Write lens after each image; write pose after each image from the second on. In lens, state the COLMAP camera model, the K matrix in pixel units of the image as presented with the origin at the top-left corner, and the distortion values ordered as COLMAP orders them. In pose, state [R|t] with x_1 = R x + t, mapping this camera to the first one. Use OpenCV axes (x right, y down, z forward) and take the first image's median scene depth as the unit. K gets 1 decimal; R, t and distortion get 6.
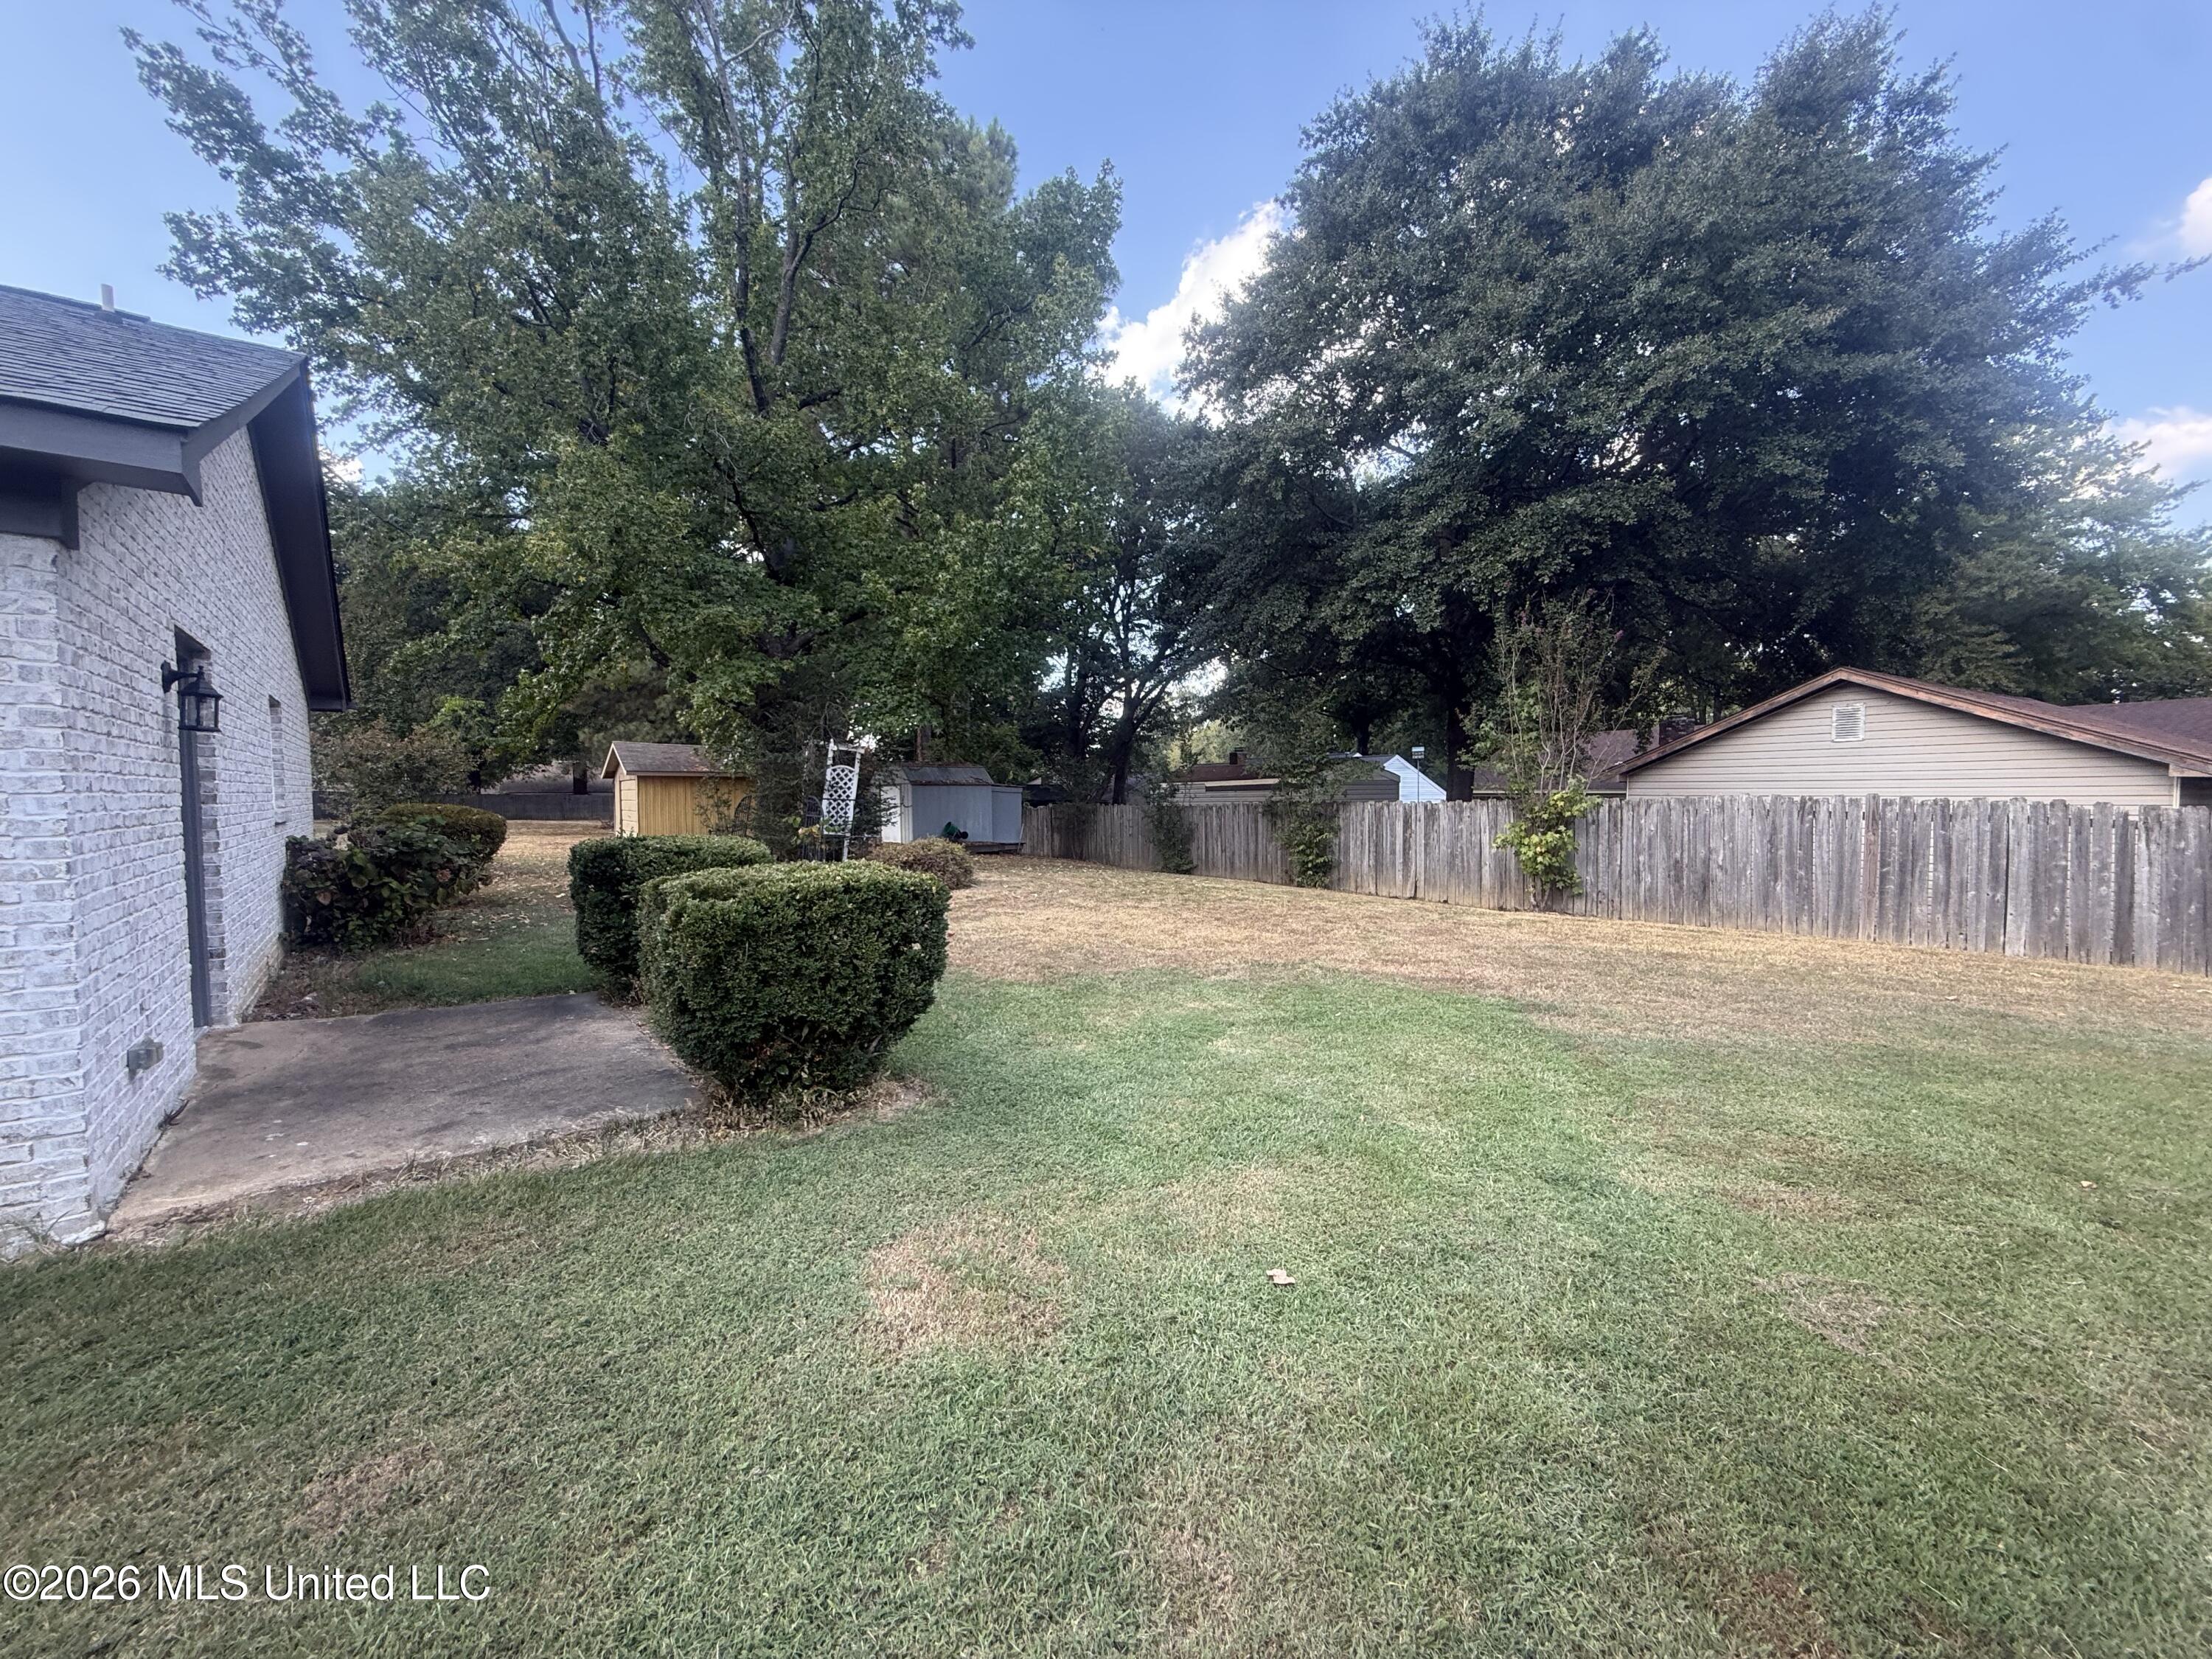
lens RADIAL K [[879.6, 0, 1106.0], [0, 879.6, 829.5], [0, 0, 1]] dist [0.003315, 0.000397]
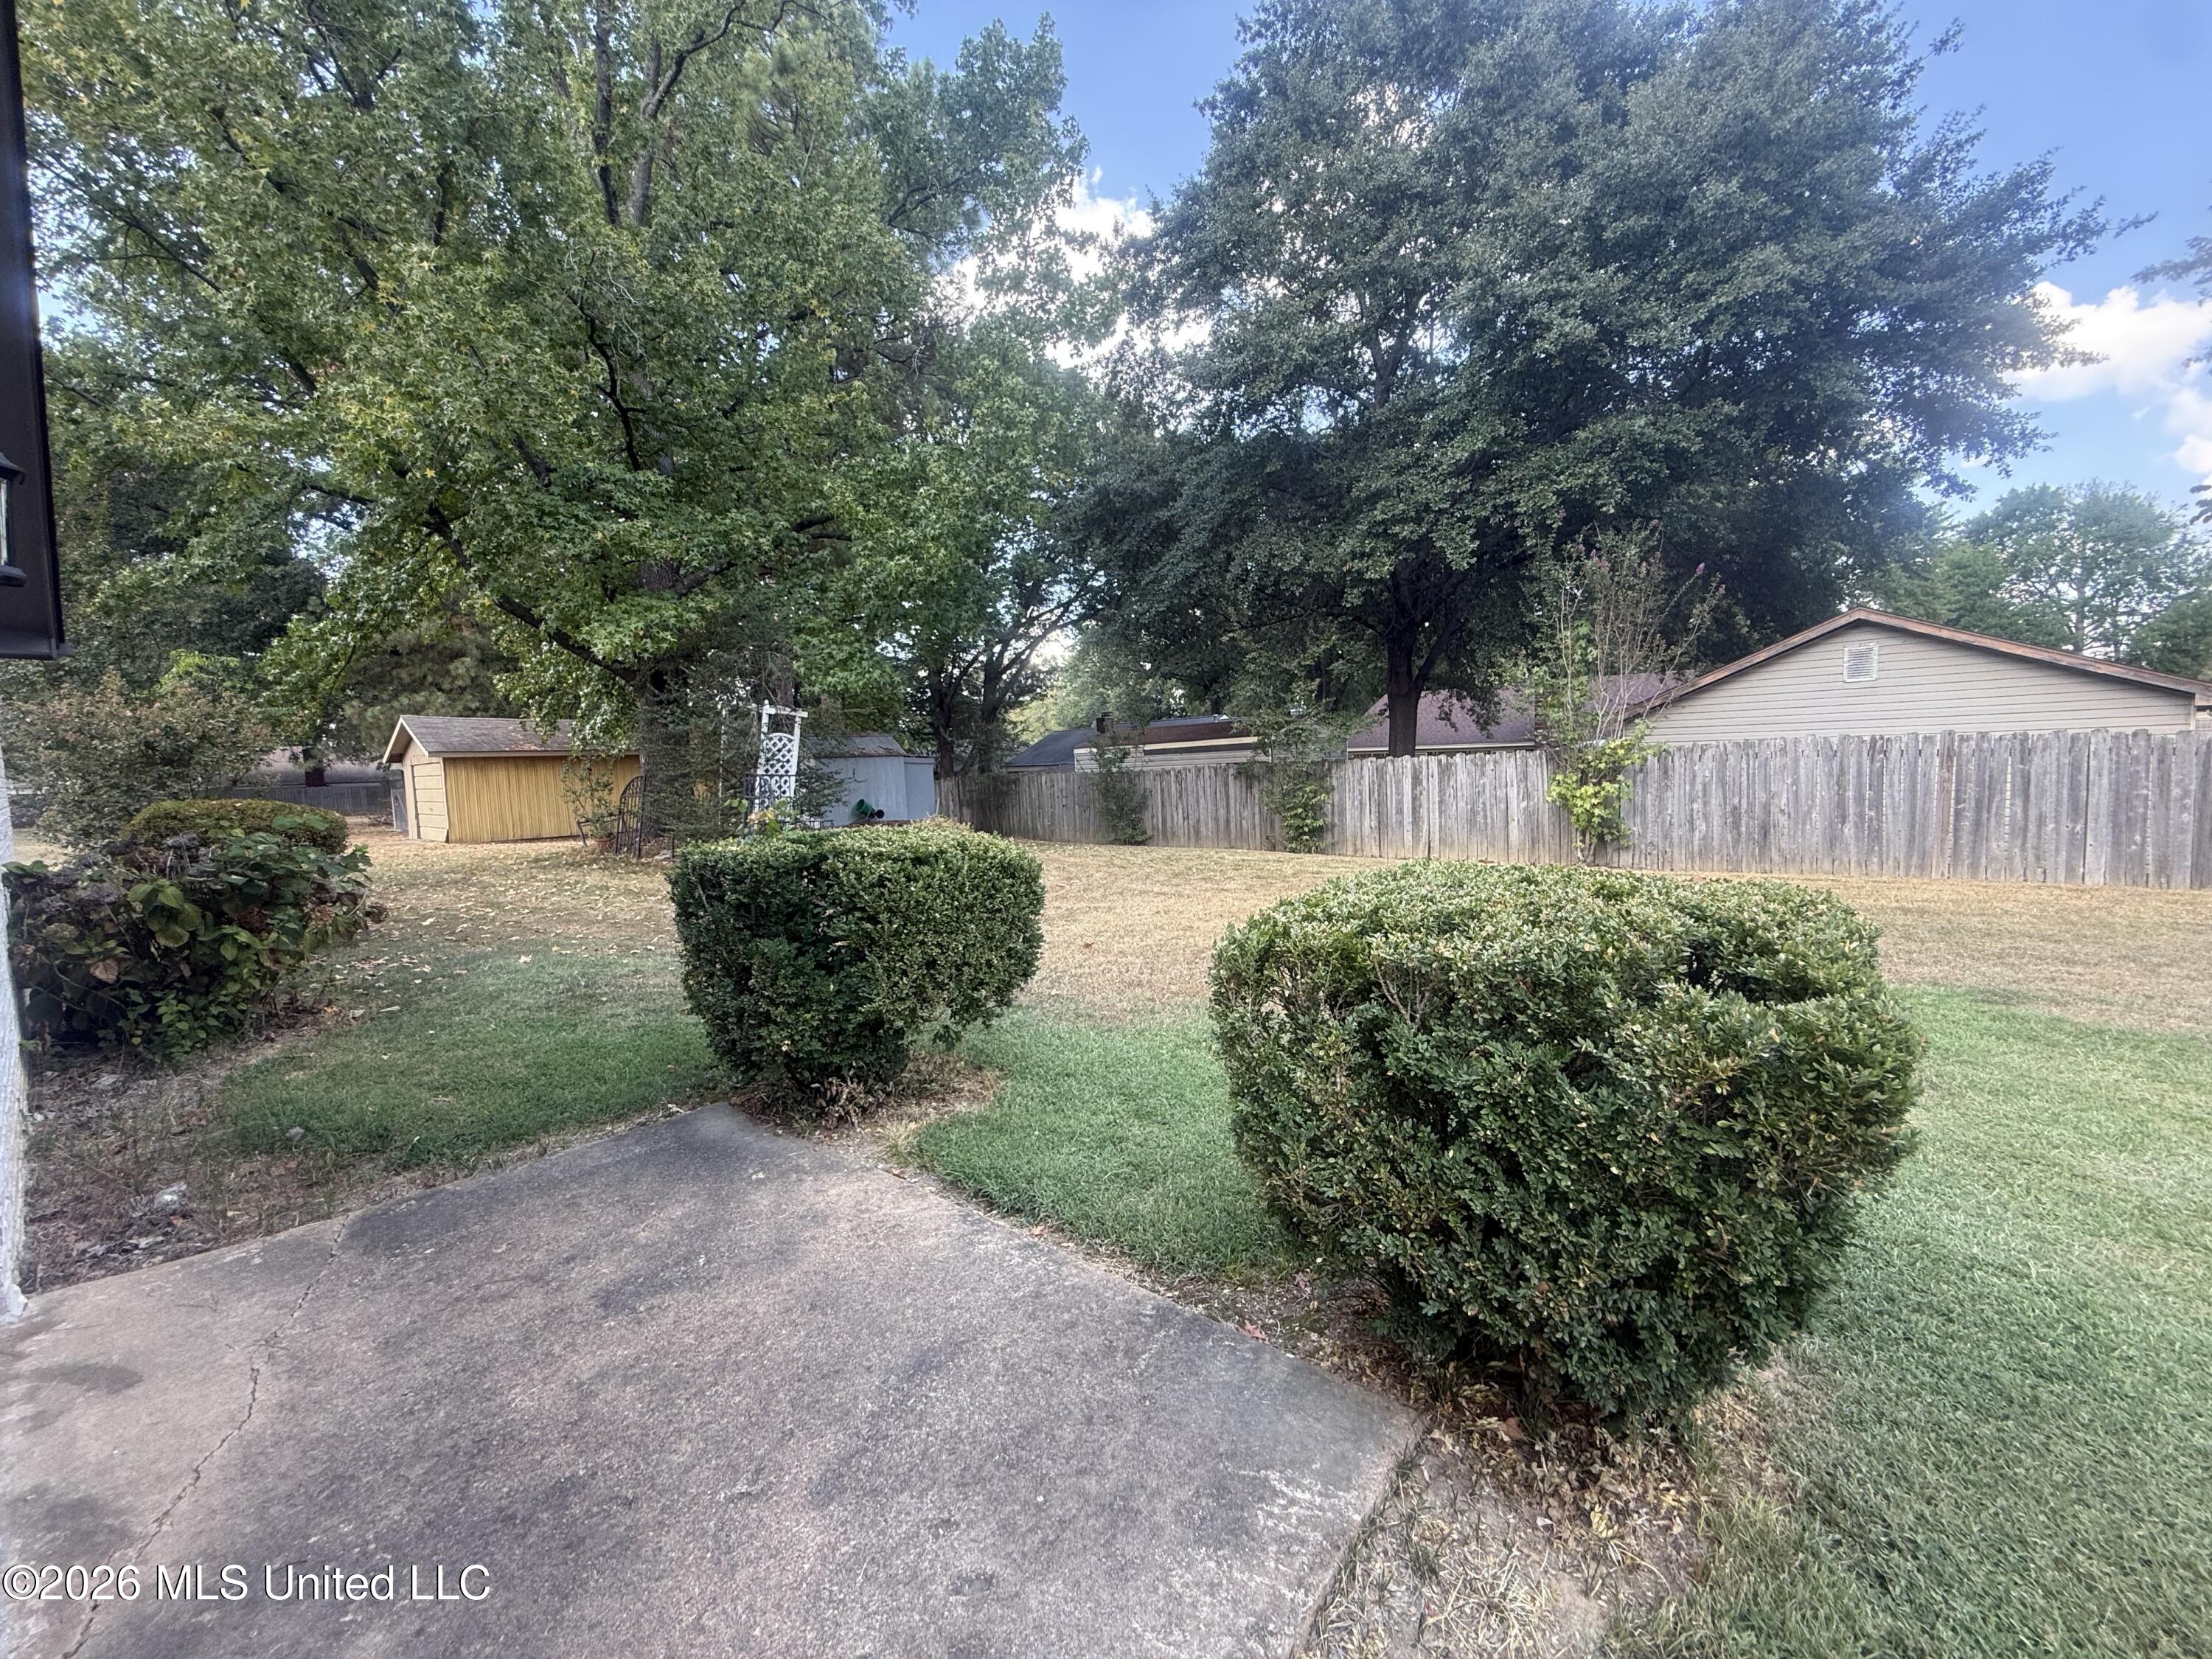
lens RADIAL K [[879.6, 0, 1106.0], [0, 879.6, 829.5], [0, 0, 1]] dist [0.003315, 0.000397]
pose [[0.978707, -0.047066, 0.199793, -0.193246], [0.040137, 0.998449, 0.038594, -0.004244], [-0.201299, -0.029753, 0.979078, 0.167957]]
